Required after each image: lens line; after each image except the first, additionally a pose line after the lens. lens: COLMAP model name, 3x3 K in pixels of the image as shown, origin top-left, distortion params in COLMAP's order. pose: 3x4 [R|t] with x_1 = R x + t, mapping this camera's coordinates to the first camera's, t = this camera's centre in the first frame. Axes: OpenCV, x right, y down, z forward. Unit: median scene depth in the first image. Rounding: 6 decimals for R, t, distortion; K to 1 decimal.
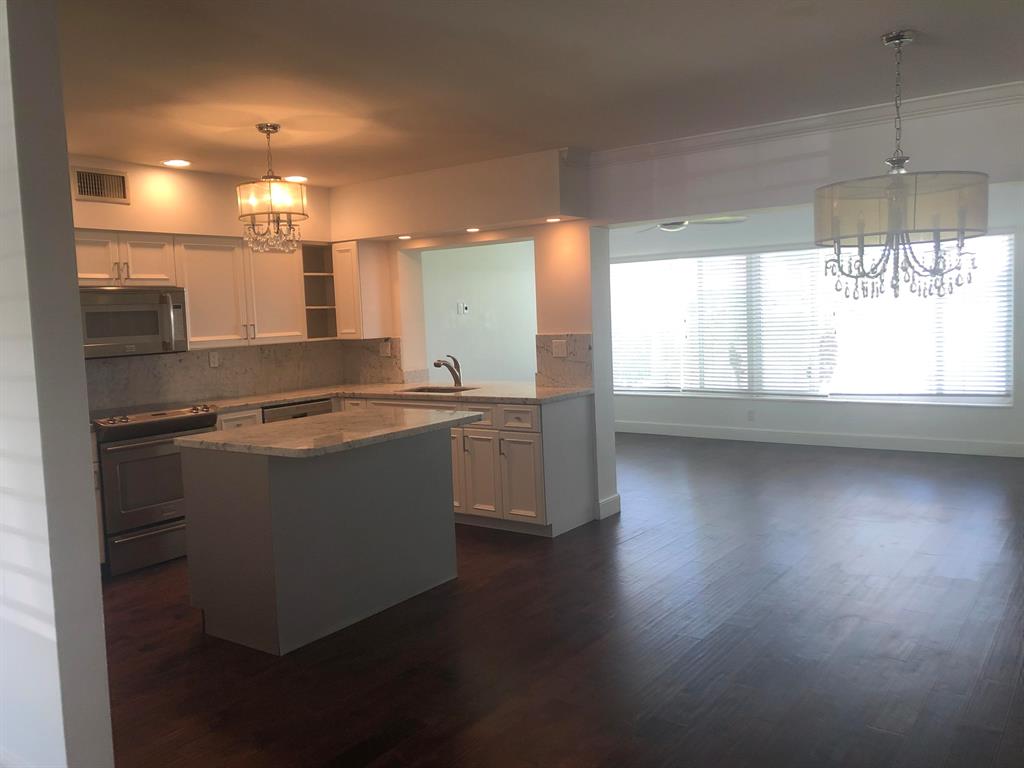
lens RADIAL K [[855.4, 0, 493.2], [0, 855.4, 404.9], [0, 0, 1]] dist [0.039463, -0.010133]
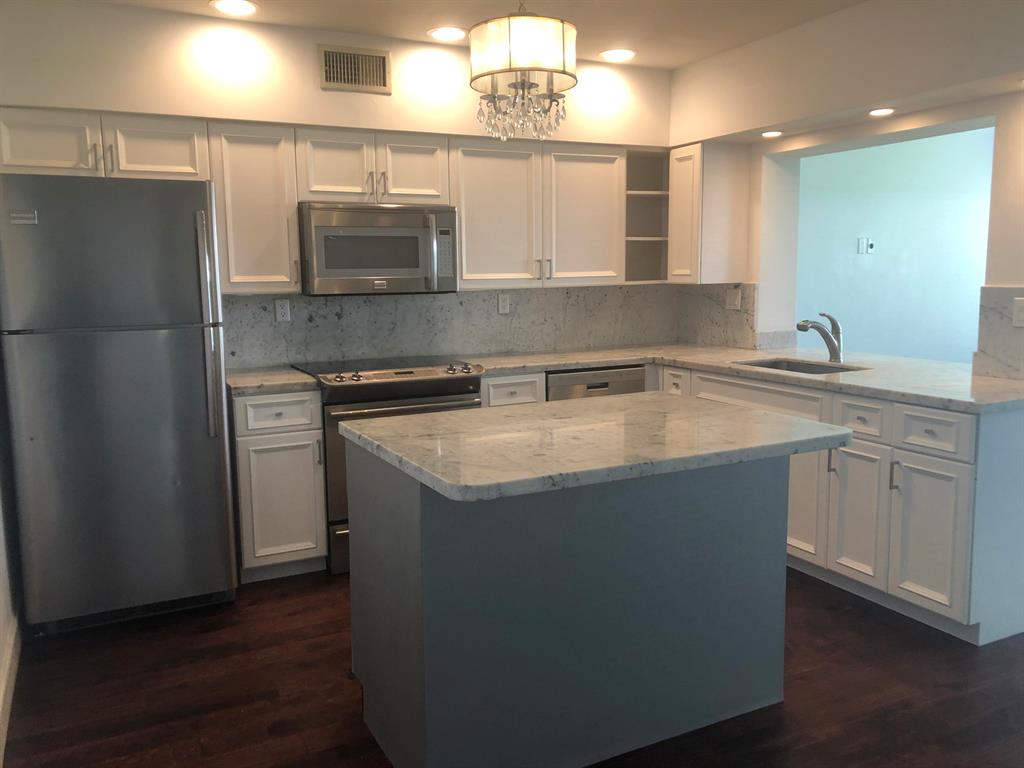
lens RADIAL K [[842.9, 0, 512.0], [0, 842.9, 384.0], [0, 0, 1]] dist [0.059131, -0.073659]
pose [[0.900476, 0.088918, -0.425720, 0.014948], [-0.071331, 0.995816, 0.057112, -0.025694], [0.429017, -0.021061, 0.903051, 0.329187]]
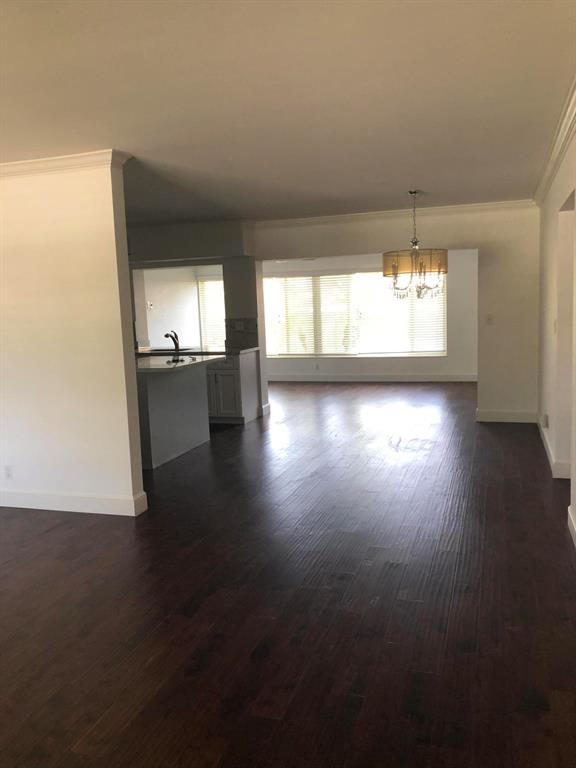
lens RADIAL K [[629.2, 0, 288.0], [0, 629.2, 384.0], [0, 0, 1]] dist [0.114955, -0.282458]
pose [[0.947059, -0.032812, 0.319378, -0.256881], [0.032128, 0.999456, 0.007409, 0.052004], [-0.319447, 0.003244, 0.947599, -0.327411]]
